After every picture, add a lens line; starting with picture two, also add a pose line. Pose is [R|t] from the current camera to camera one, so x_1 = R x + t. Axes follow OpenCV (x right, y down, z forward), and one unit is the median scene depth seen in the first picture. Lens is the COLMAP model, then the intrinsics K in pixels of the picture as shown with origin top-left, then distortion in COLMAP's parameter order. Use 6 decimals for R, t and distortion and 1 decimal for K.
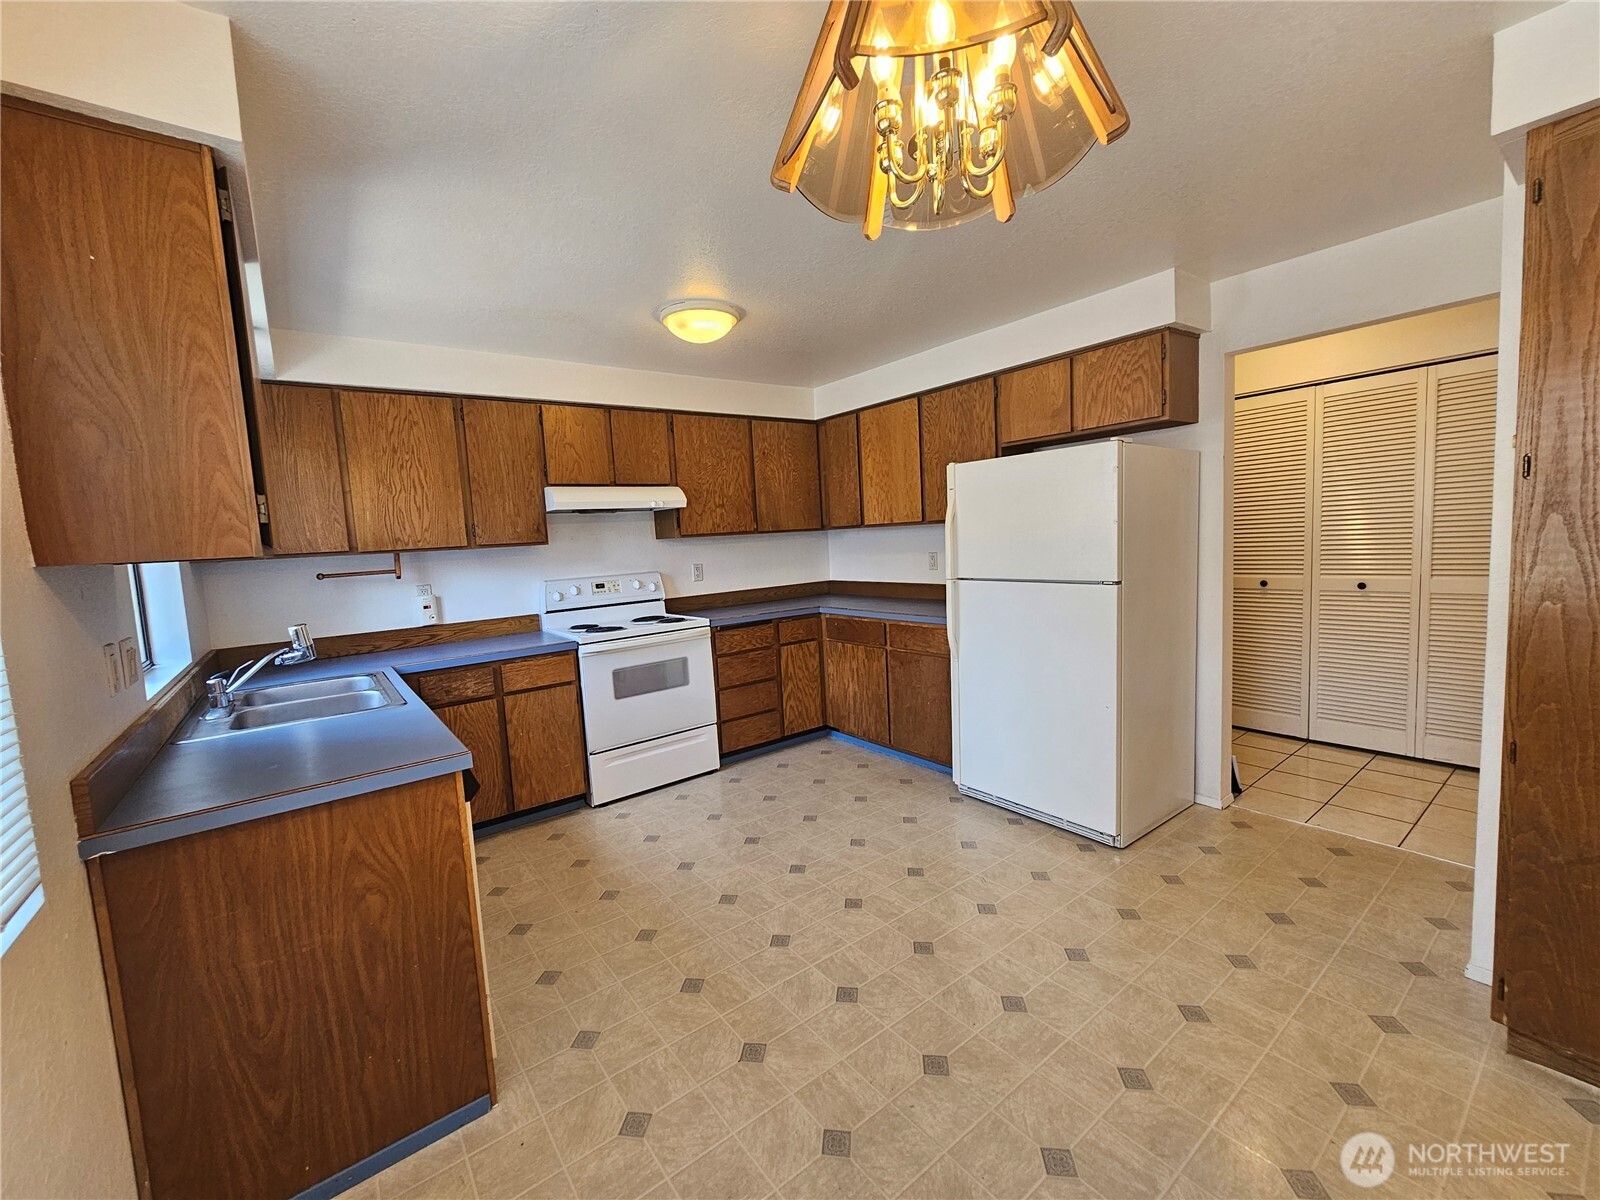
lens RADIAL K [[651.6, 0, 801.5], [0, 651.6, 598.8], [0, 0, 1]] dist [-0.002879, 0.000405]
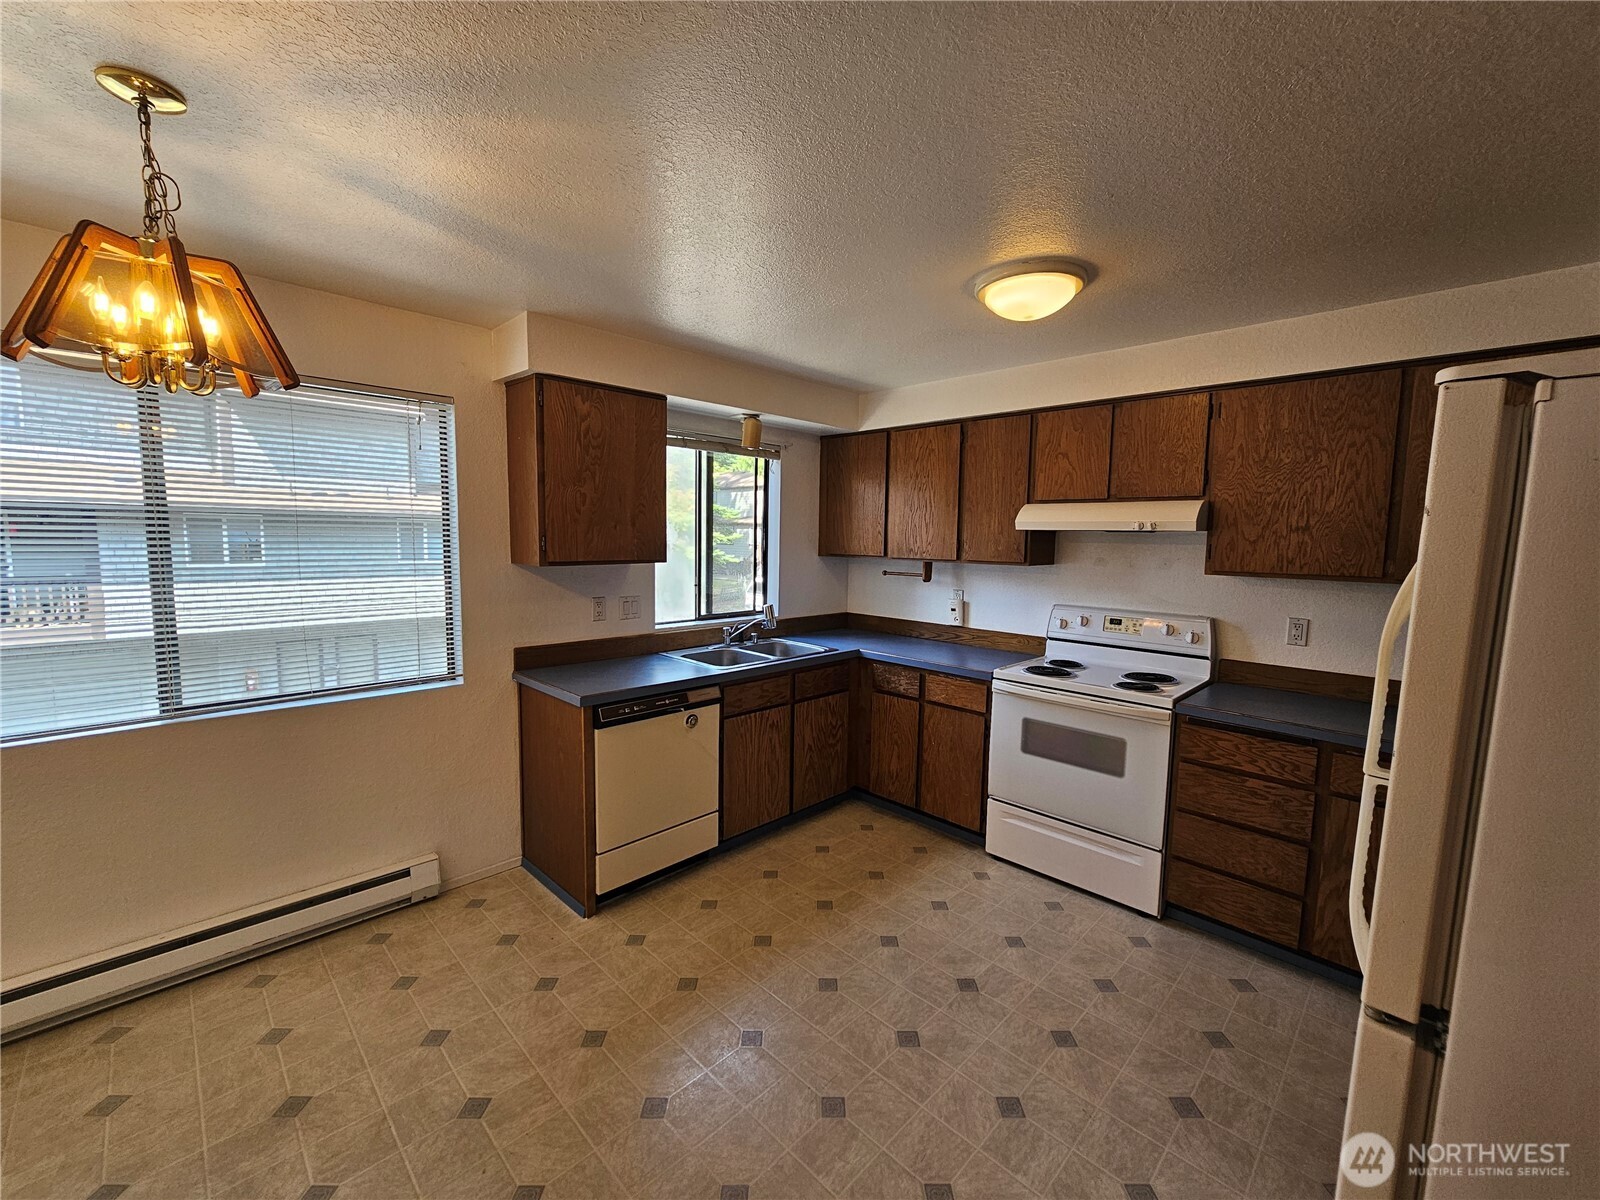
lens RADIAL K [[651.6, 0, 801.5], [0, 651.6, 598.8], [0, 0, 1]] dist [-0.002879, 0.000405]
pose [[0.136434, 0.154770, -0.978484, 0.518346], [-0.120546, 0.982974, 0.138672, -0.137535], [0.983288, 0.099033, 0.152768, 0.594939]]
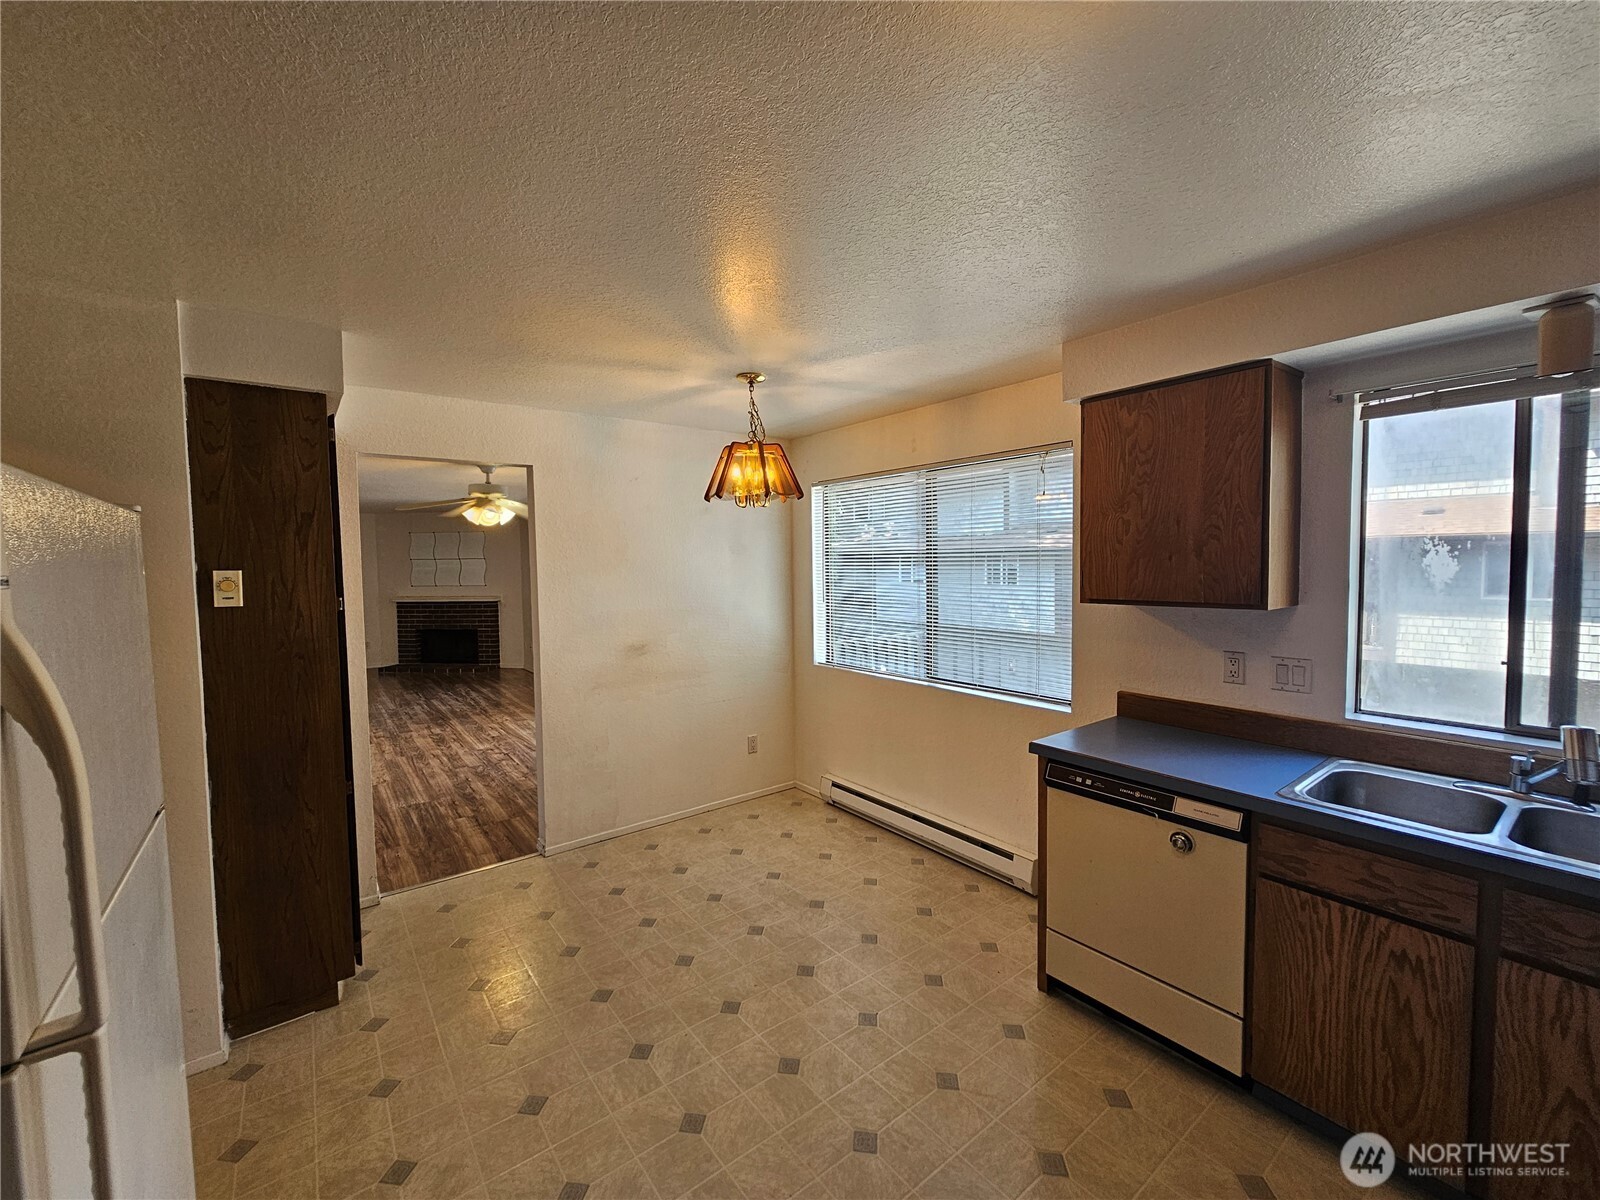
lens RADIAL K [[651.6, 0, 801.5], [0, 651.6, 598.8], [0, 0, 1]] dist [-0.002879, 0.000405]
pose [[-0.997584, 0.069457, 0.001126, -0.001989], [0.068825, 0.986044, 0.151592, -0.168706], [0.009419, 0.151303, -0.988443, 1.145481]]
